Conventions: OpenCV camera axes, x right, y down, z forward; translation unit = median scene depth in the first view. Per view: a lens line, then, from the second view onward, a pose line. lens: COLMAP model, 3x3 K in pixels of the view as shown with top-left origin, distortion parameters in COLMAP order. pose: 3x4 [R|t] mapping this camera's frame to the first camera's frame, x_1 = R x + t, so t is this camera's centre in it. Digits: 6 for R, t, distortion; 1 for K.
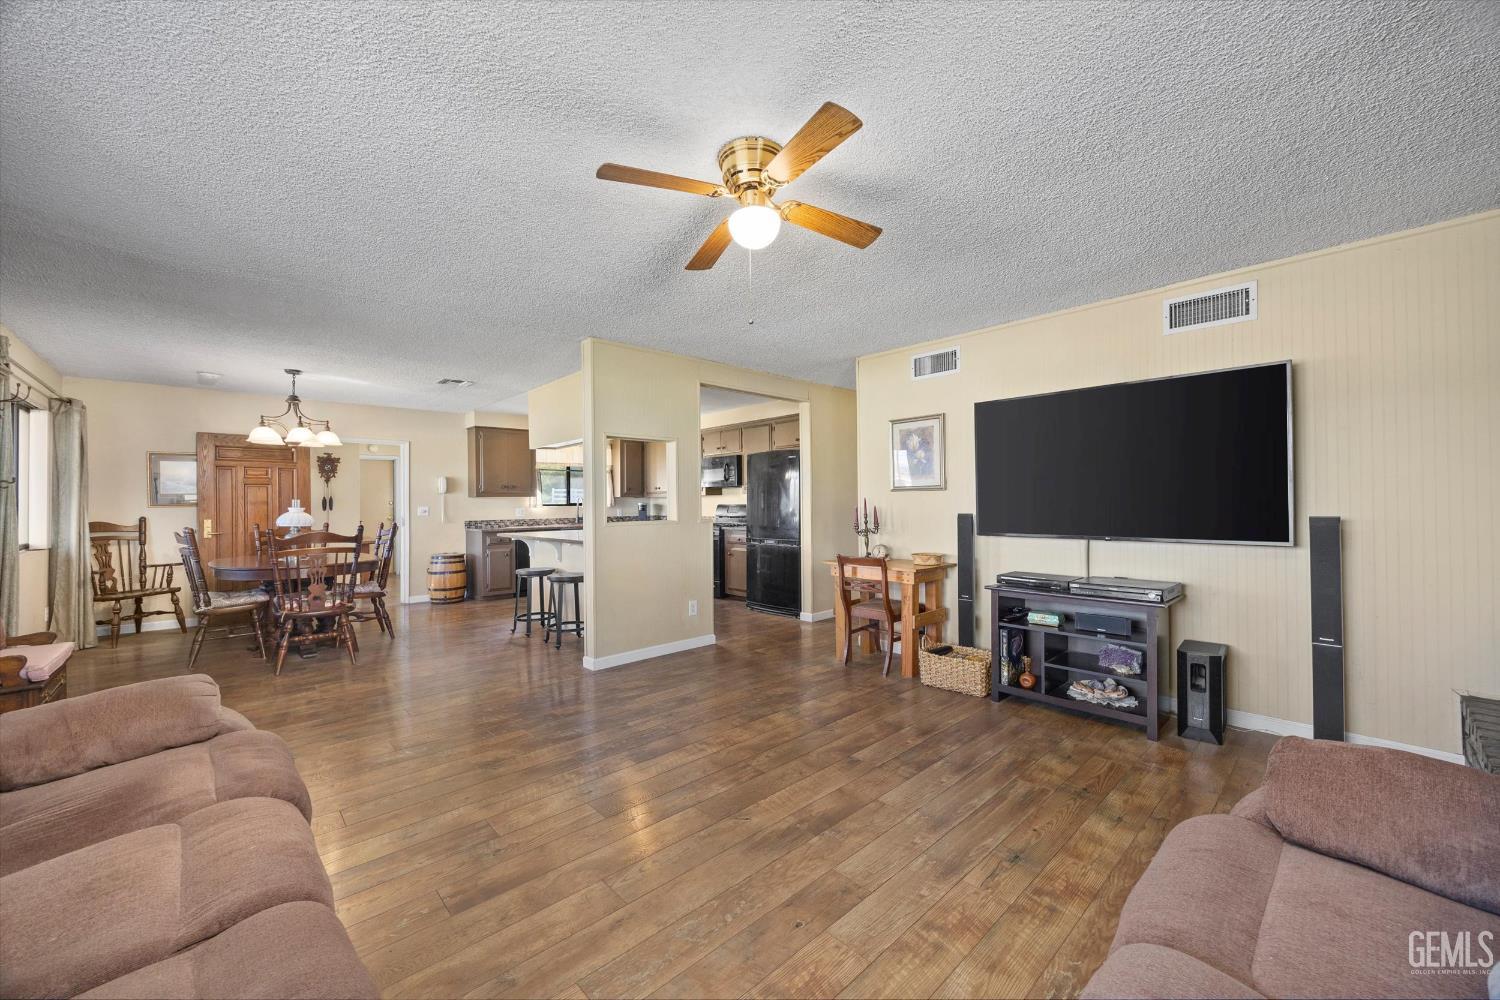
lens RADIAL K [[570.2, 0, 752.7], [0, 570.2, 504.2], [0, 0, 1]] dist [-0.001073, -0.000520]
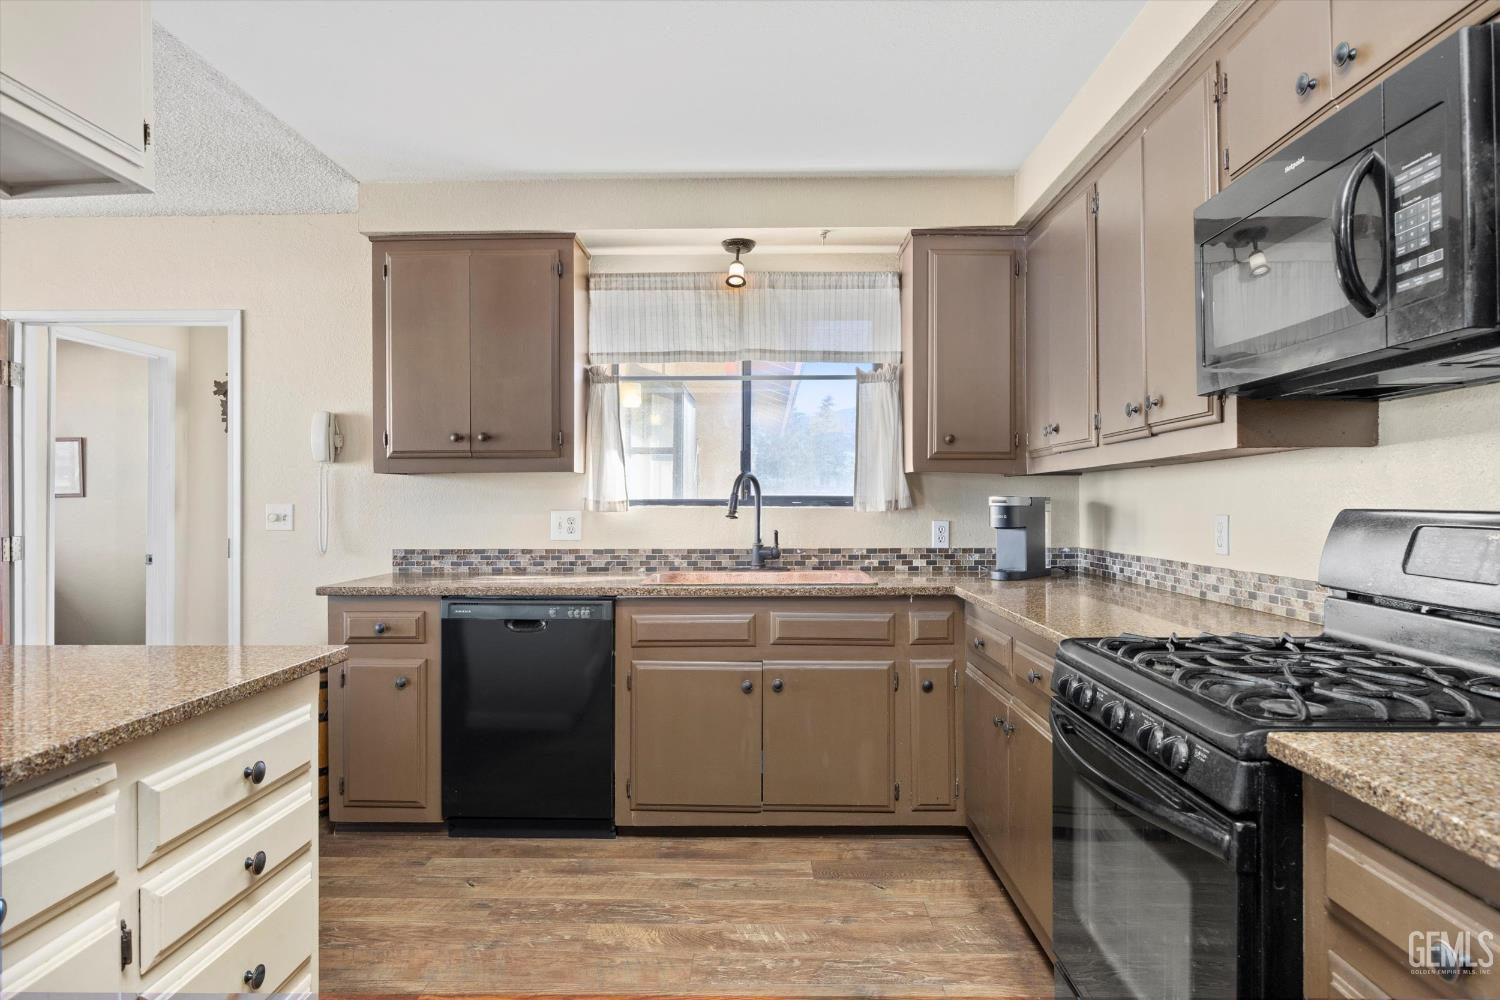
lens RADIAL K [[907.2, 0, 742.5], [0, 907.2, 501.0], [0, 0, 1]] dist [-0.007564, 0.001339]
pose [[0.714811, 0.008643, -0.699264, -0.014317], [-0.006121, 0.999963, 0.006103, -0.002638], [0.699291, -0.000082, 0.714837, 1.222528]]
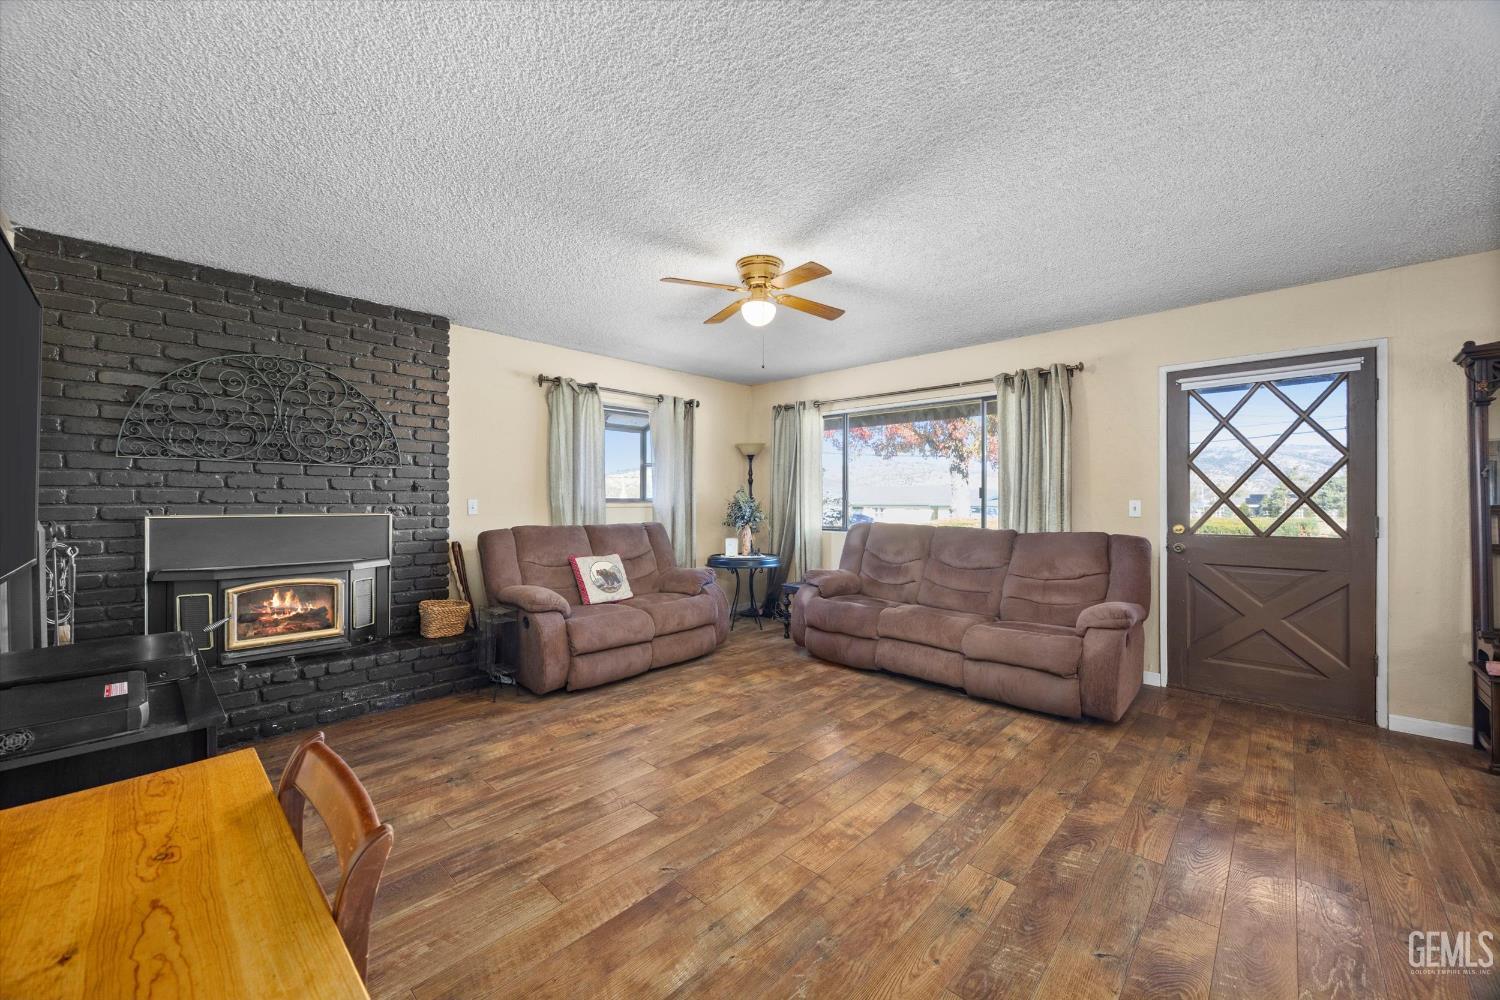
lens RADIAL K [[570.2, 0, 742.9], [0, 570.2, 503.1], [0, 0, 1]] dist [-0.001073, -0.000520]
pose [[-0.998700, 0.007247, -0.050457, 0.050418], [0.006885, 0.999949, 0.007352, -0.002350], [0.050508, 0.006995, -0.998699, 1.017398]]
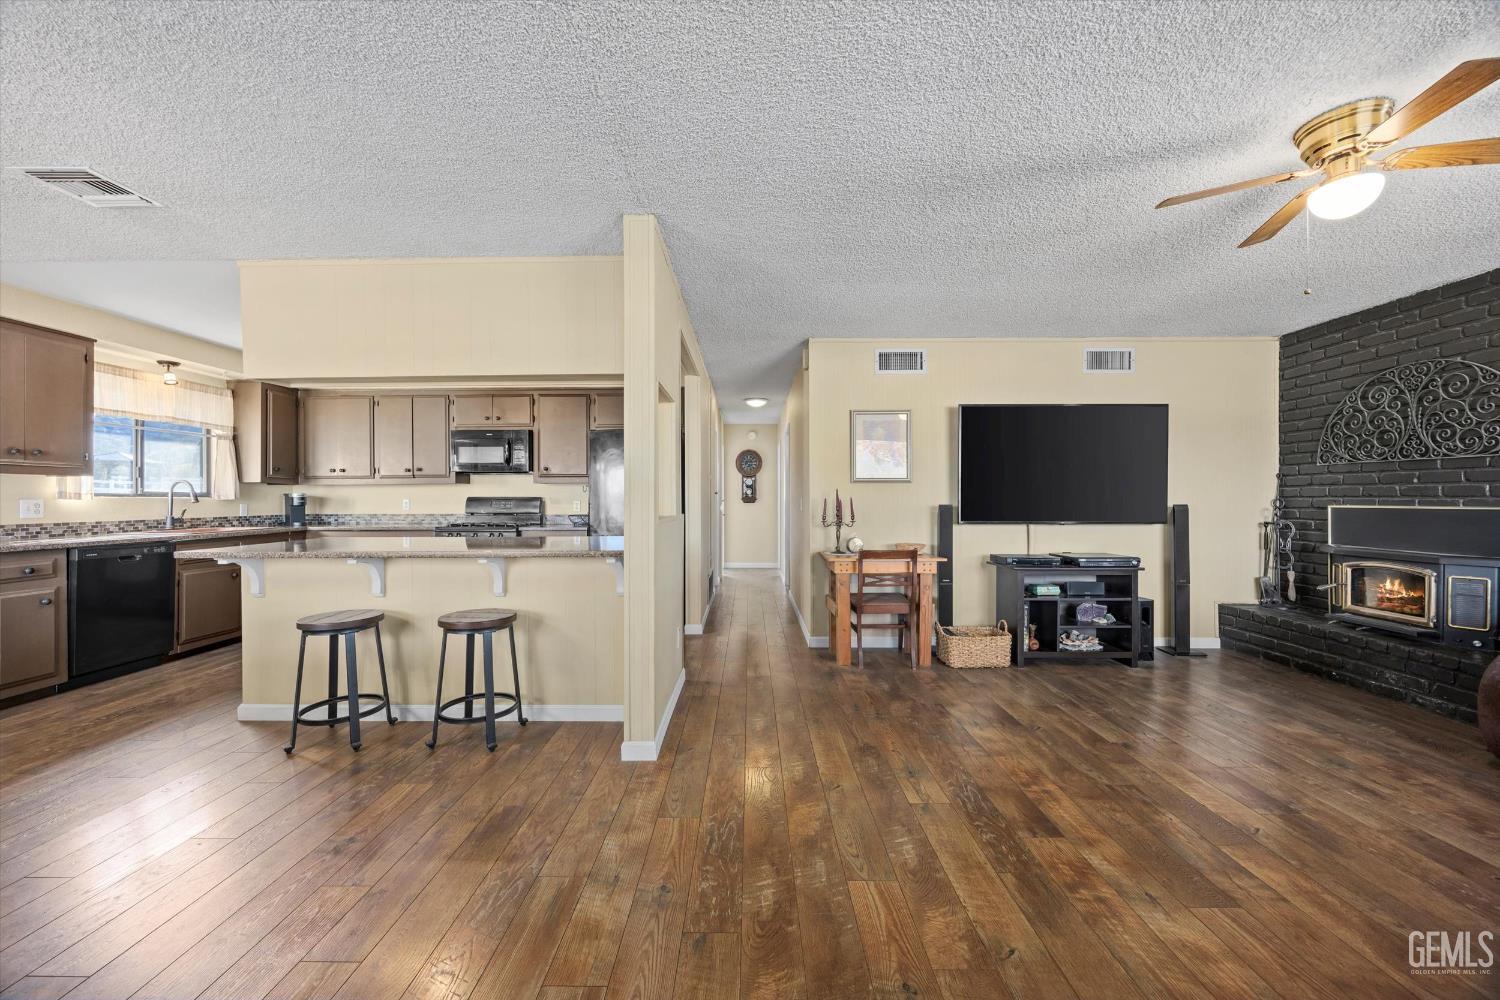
lens RADIAL K [[570.2, 0, 744.5], [0, 570.2, 500.5], [0, 0, 1]] dist [-0.001073, -0.000520]
pose [[0.693663, 0.006821, 0.720268, -0.568645], [-0.004850, 0.999977, -0.004798, 0.012485], [-0.720284, -0.000165, 0.693680, 0.434170]]
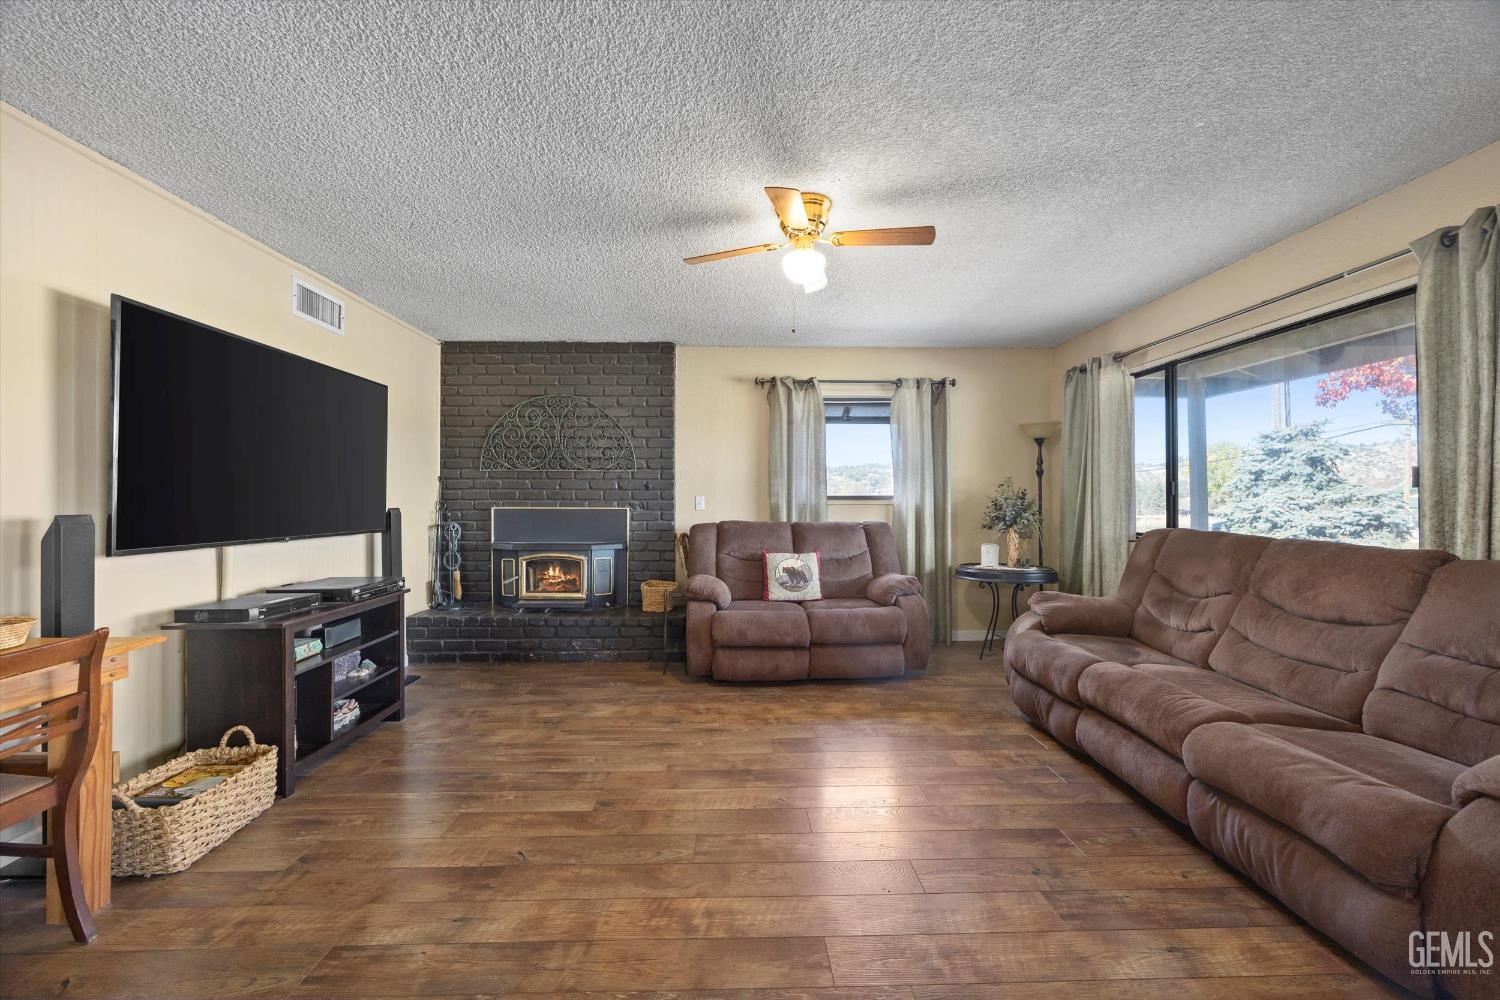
lens RADIAL K [[570.2, 0, 744.2], [0, 570.2, 499.5], [0, 0, 1]] dist [-0.001073, -0.000520]
pose [[-0.746599, 0.011090, 0.665182, -0.293589], [0.007452, 0.999938, -0.008308, 0.009541], [-0.665232, -0.001246, -0.746635, 0.819906]]
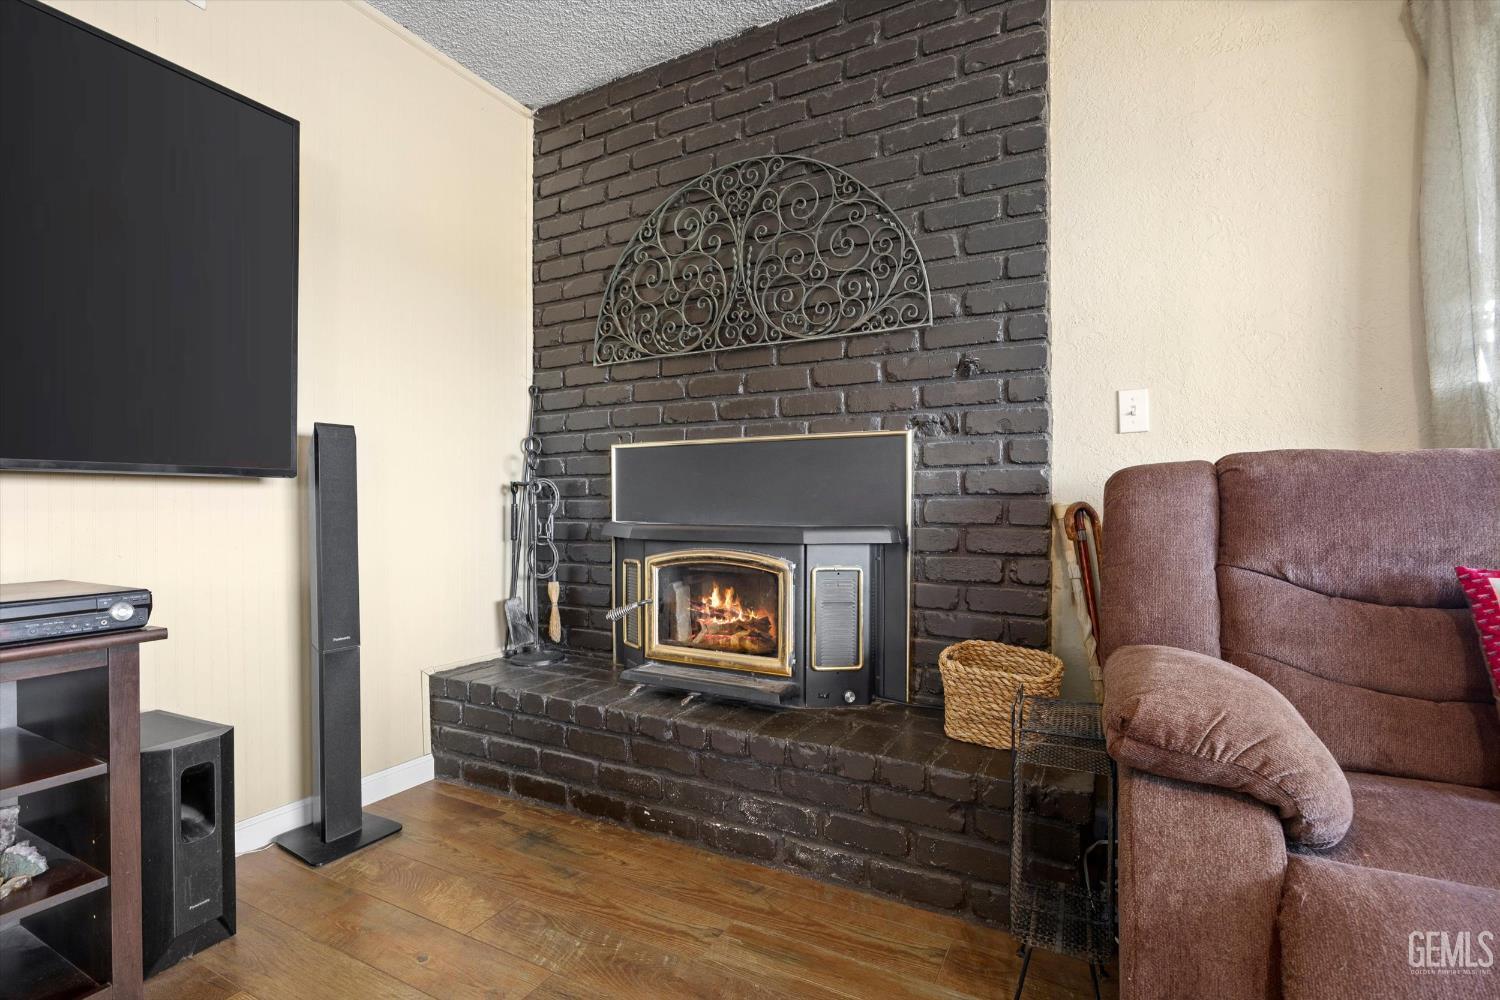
lens RADIAL K [[698.4, 0, 745.8], [0, 698.4, 506.2], [0, 0, 1]] dist [-0.015974, 0.000904]
pose [[-0.318495, 0.005123, 0.947911, 0.117170], [0.005059, 0.999980, -0.003705, 0.059566], [-0.947911, 0.003615, -0.318515, 0.467274]]
